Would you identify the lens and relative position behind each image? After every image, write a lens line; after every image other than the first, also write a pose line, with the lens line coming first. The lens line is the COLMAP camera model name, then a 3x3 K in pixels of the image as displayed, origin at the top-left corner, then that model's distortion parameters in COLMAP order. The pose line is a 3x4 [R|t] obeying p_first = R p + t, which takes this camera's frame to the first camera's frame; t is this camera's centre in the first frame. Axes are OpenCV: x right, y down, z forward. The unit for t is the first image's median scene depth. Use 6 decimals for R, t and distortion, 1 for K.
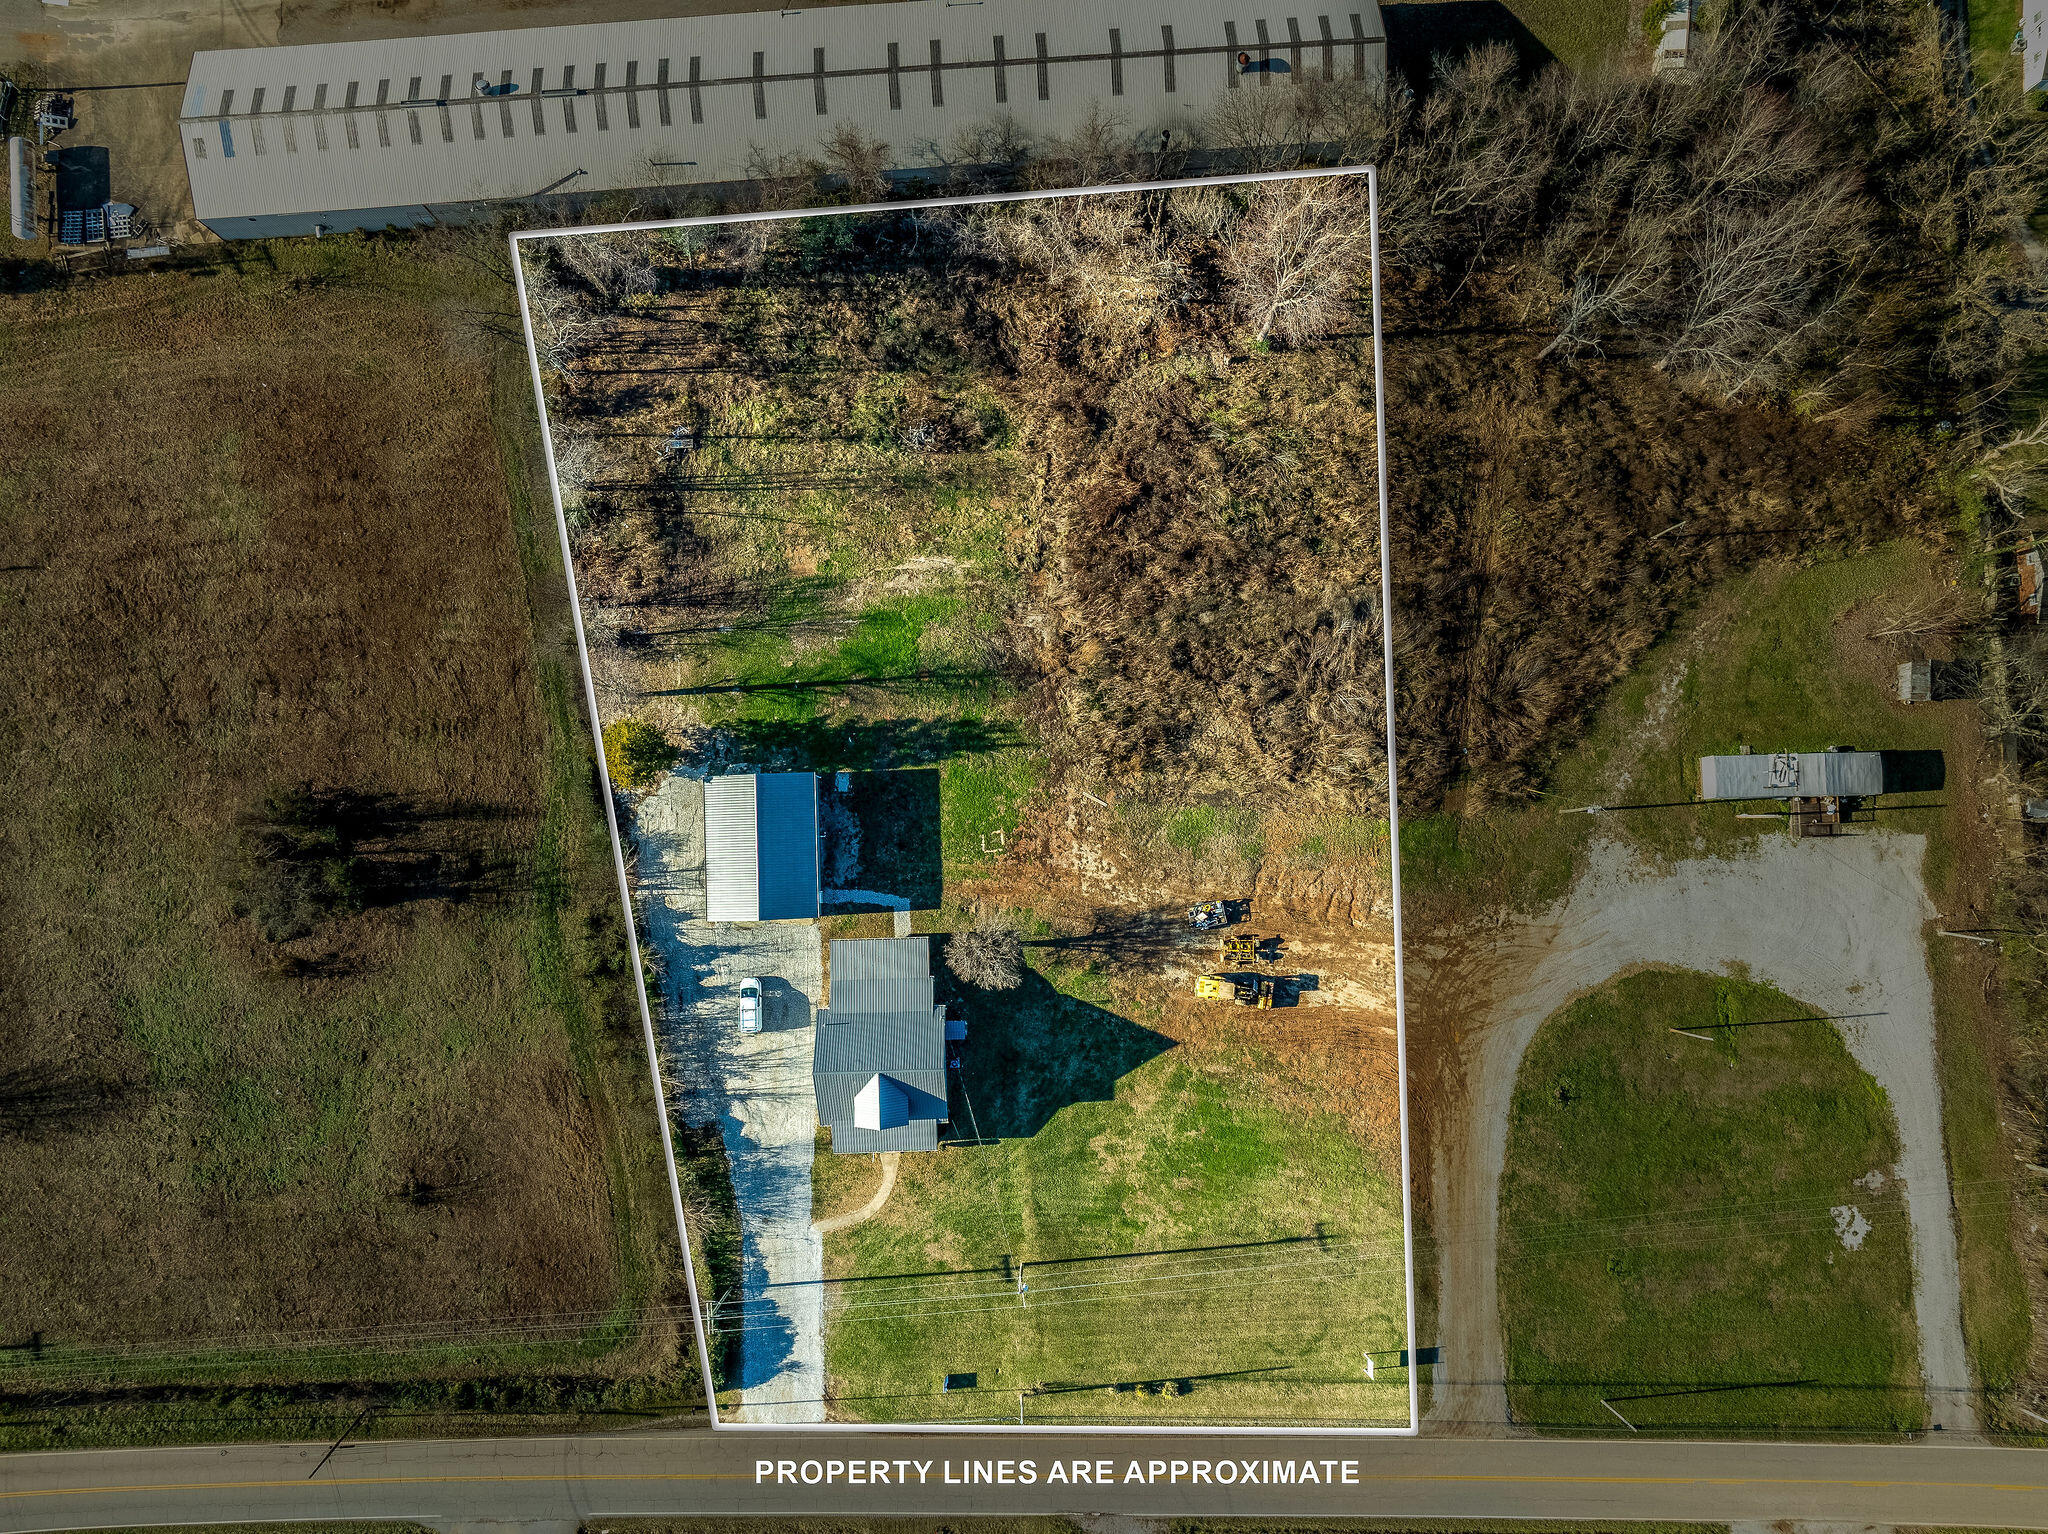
lens RADIAL K [[1445.6, 0, 1026.8], [0, 1445.6, 751.9], [0, 0, 1]] dist [-0.034637, -0.004569]
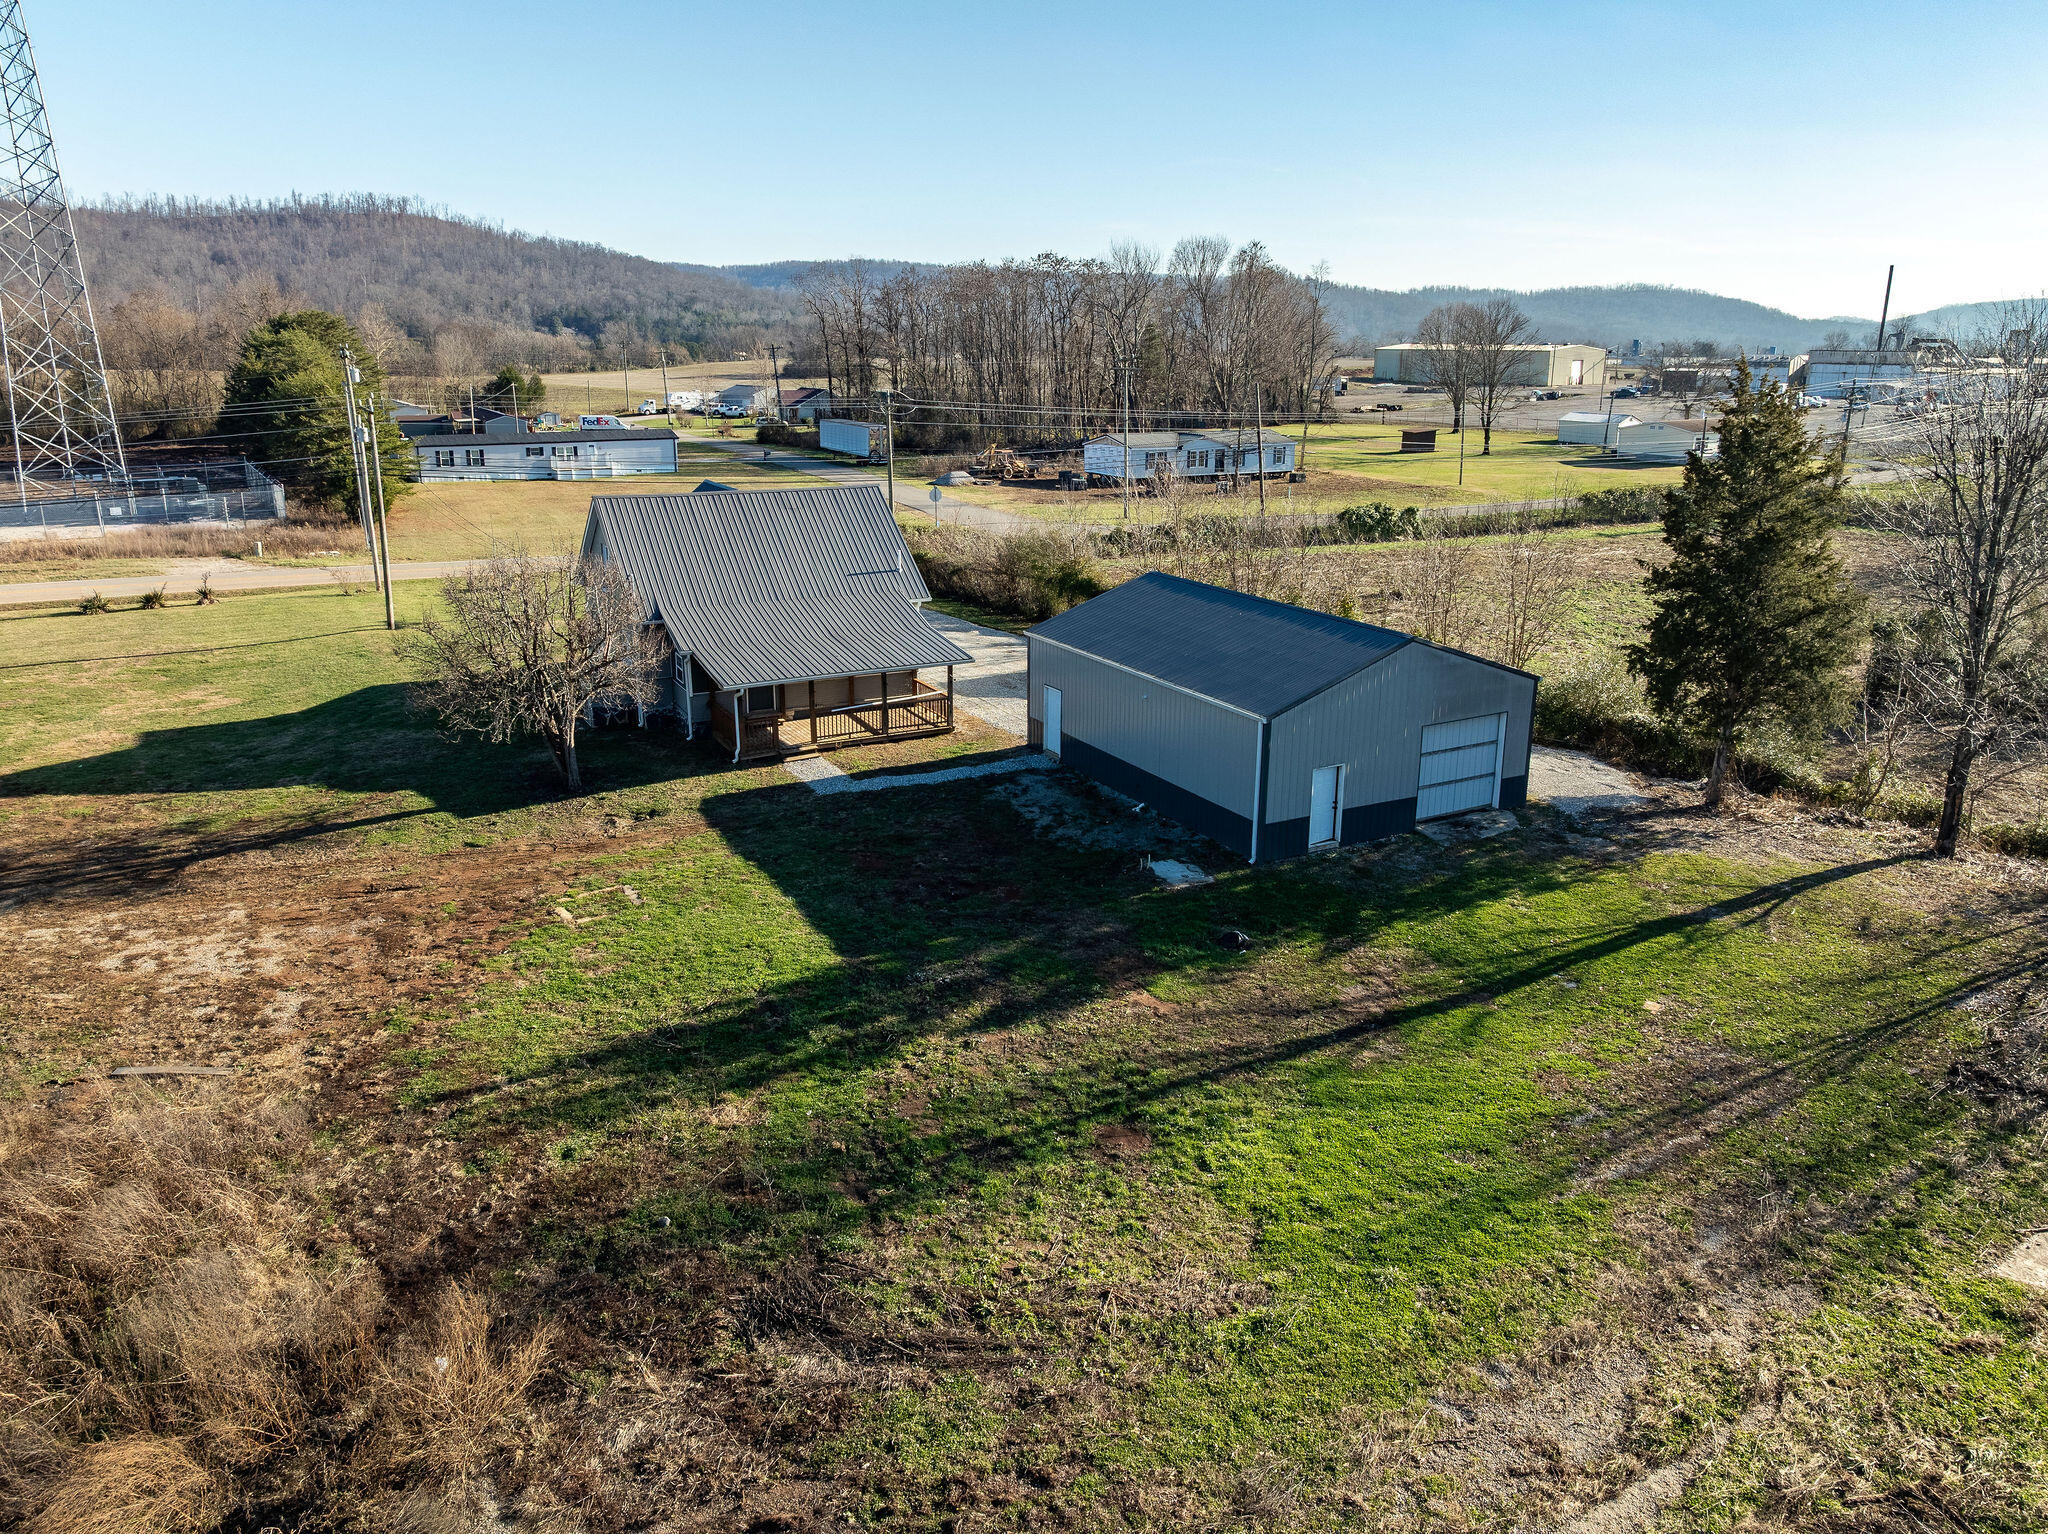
lens RADIAL K [[1451.4, 0, 1032.1], [0, 1451.4, 750.5], [0, 0, 1]] dist [-0.030195, -0.003581]
pose [[-0.896494, 0.107022, -0.429935, 0.017668], [-0.442773, -0.181804, 0.878009, -0.214235], [0.015802, 0.977494, 0.210372, 0.911681]]
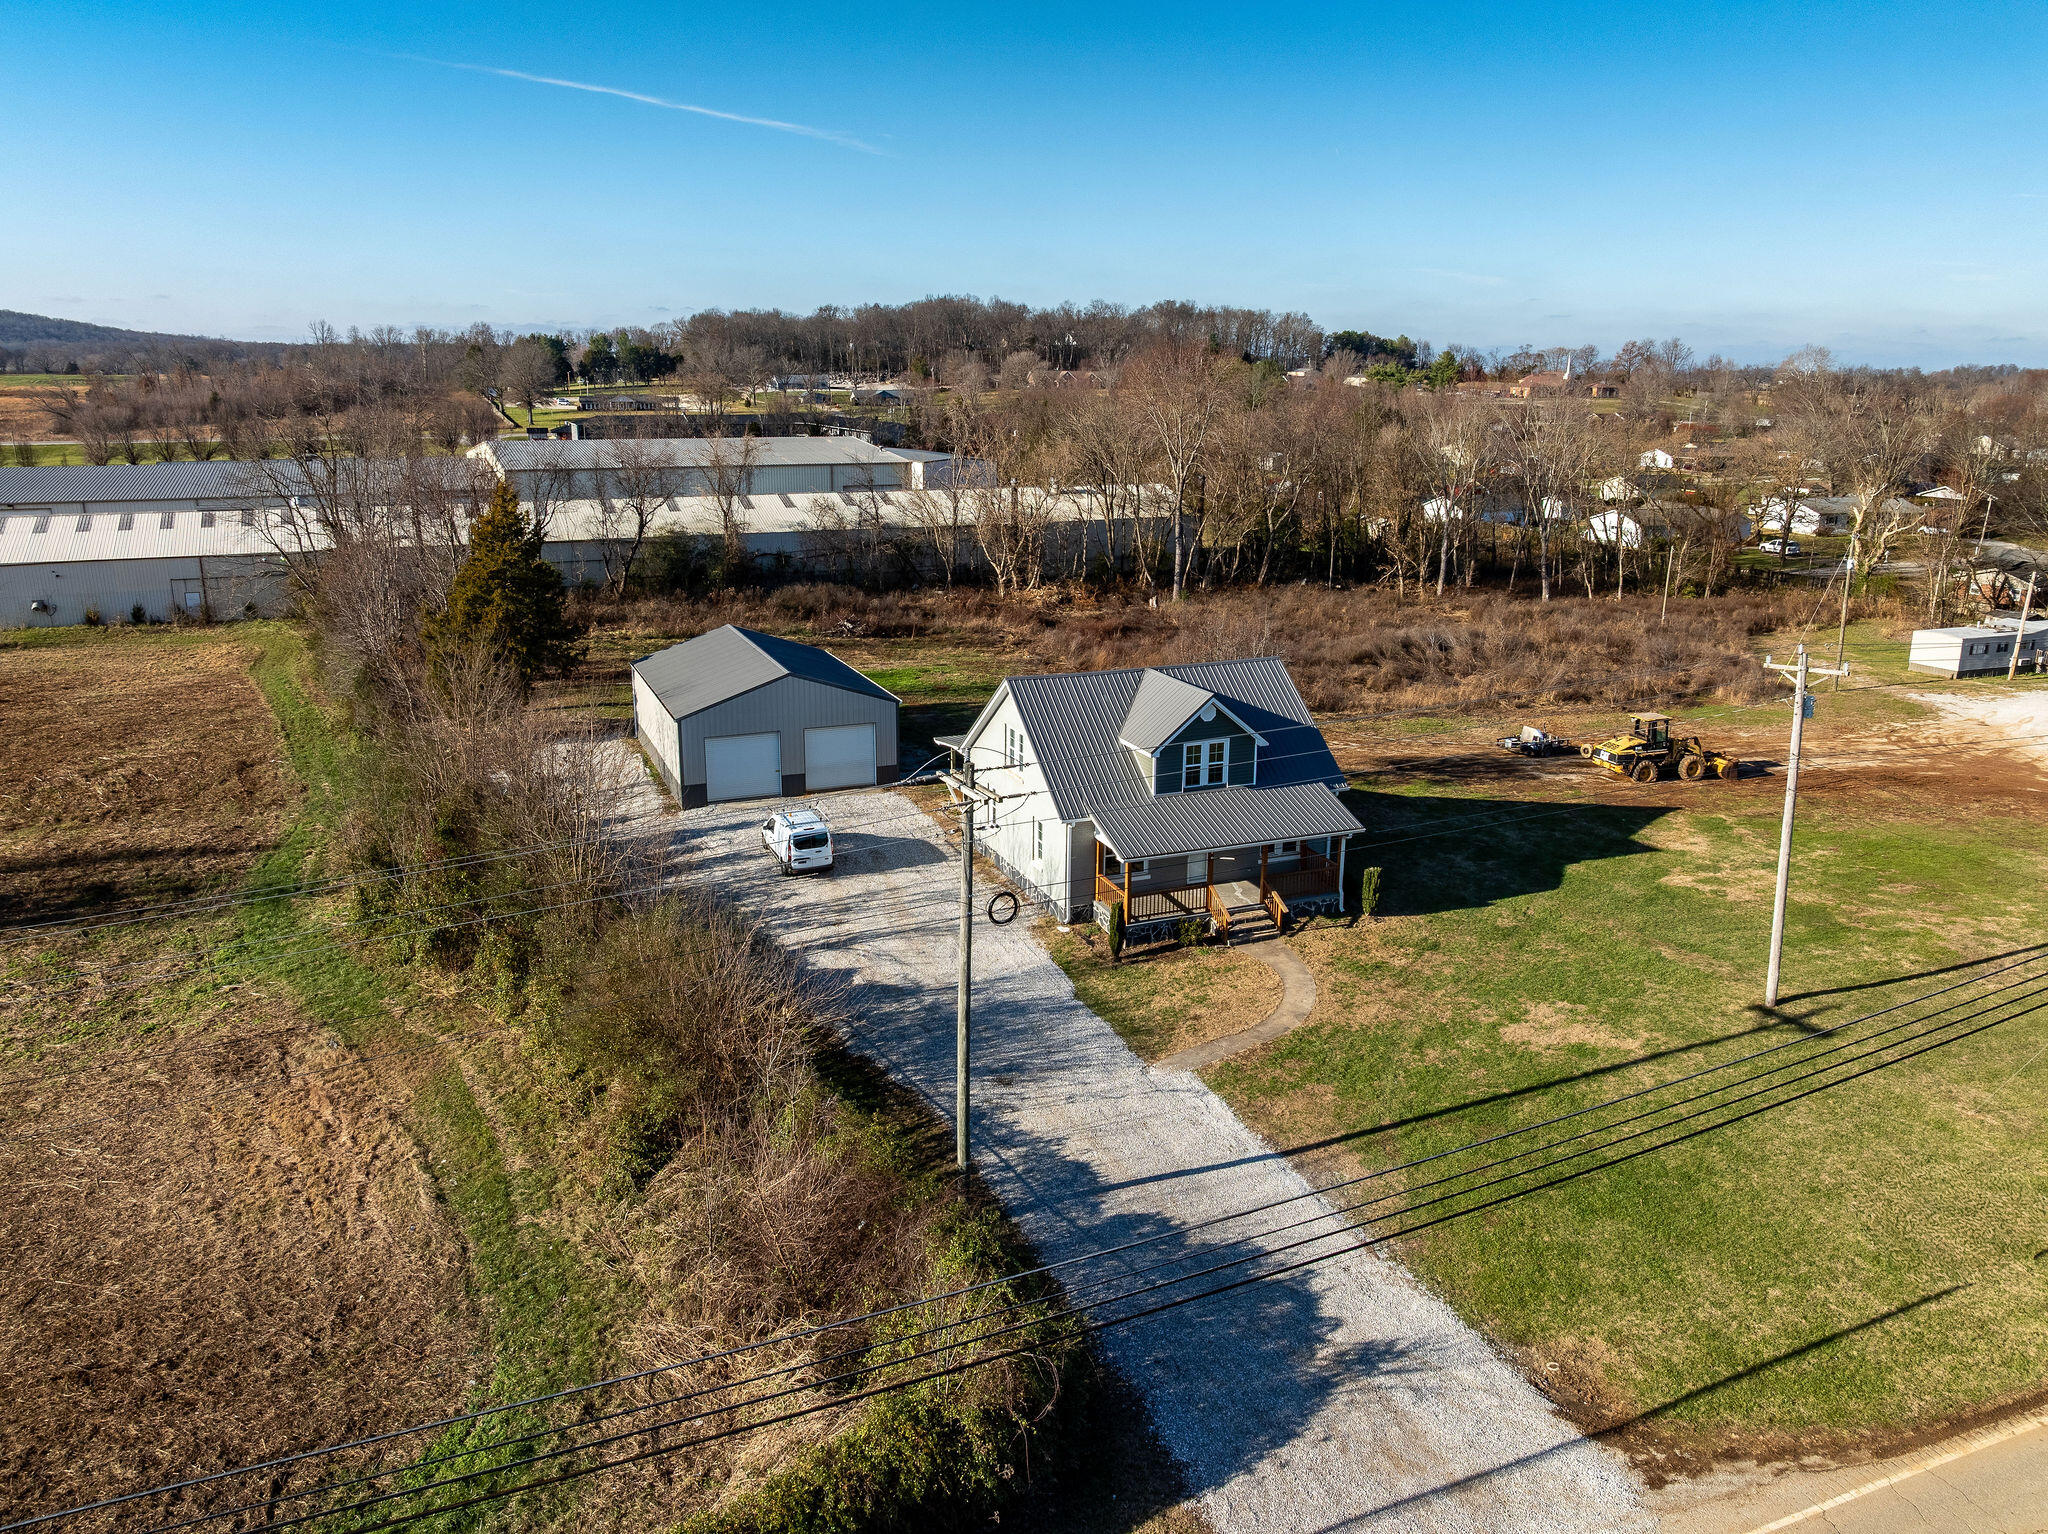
lens RADIAL K [[1451.4, 0, 1032.1], [0, 1451.4, 750.5], [0, 0, 1]] dist [-0.030195, -0.003581]
pose [[0.934119, -0.089947, 0.345445, -0.266434], [0.356042, 0.304230, -0.883560, 0.556658], [-0.025622, 0.948343, 0.316212, 0.820294]]
